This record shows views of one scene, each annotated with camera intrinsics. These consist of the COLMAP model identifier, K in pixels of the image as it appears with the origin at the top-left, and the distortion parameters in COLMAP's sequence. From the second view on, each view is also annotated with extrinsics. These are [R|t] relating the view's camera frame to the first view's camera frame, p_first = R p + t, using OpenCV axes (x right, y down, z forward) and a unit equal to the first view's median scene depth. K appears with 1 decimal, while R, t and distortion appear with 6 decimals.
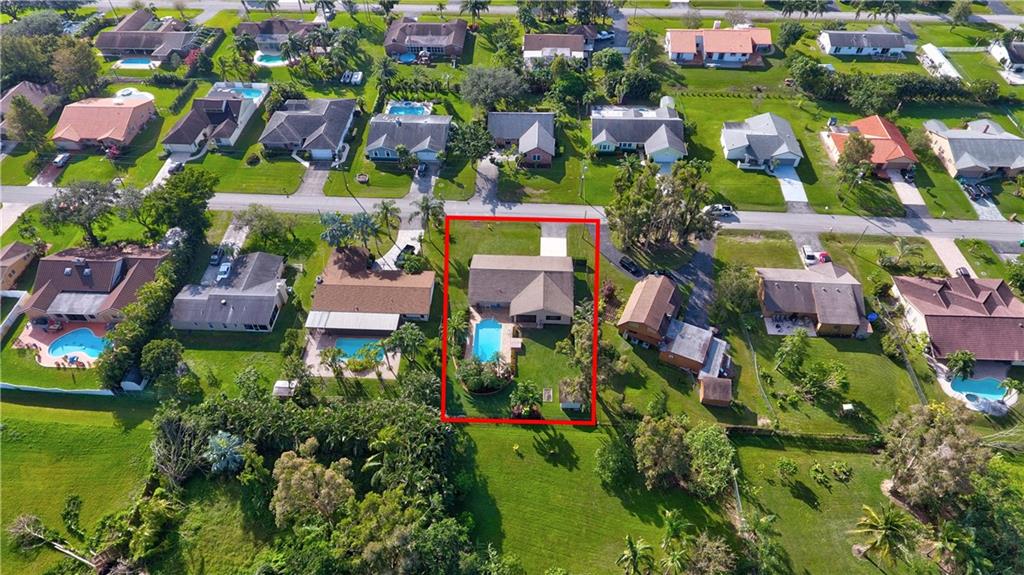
lens RADIAL K [[594.3, 0, 512.0], [0, 594.3, 287.5], [0, 0, 1]] dist [-0.009225, 0.000056]
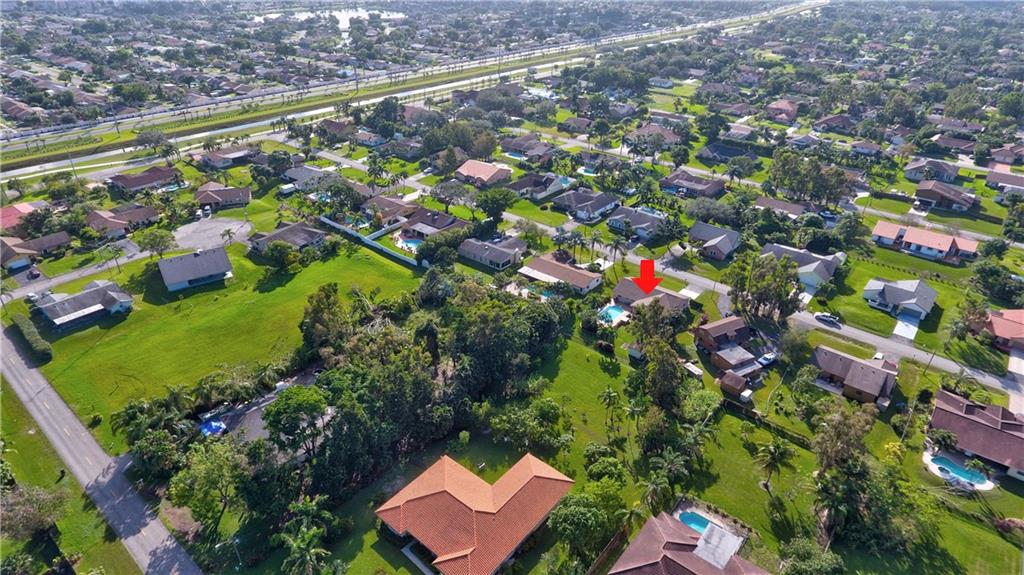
lens RADIAL K [[594.3, 0, 512.0], [0, 594.3, 287.5], [0, 0, 1]] dist [-0.009225, 0.000056]
pose [[0.805821, 0.312220, -0.503161, 0.379433], [-0.459895, 0.865242, -0.199631, 0.339741], [0.373027, 0.392268, 0.840819, -0.310107]]
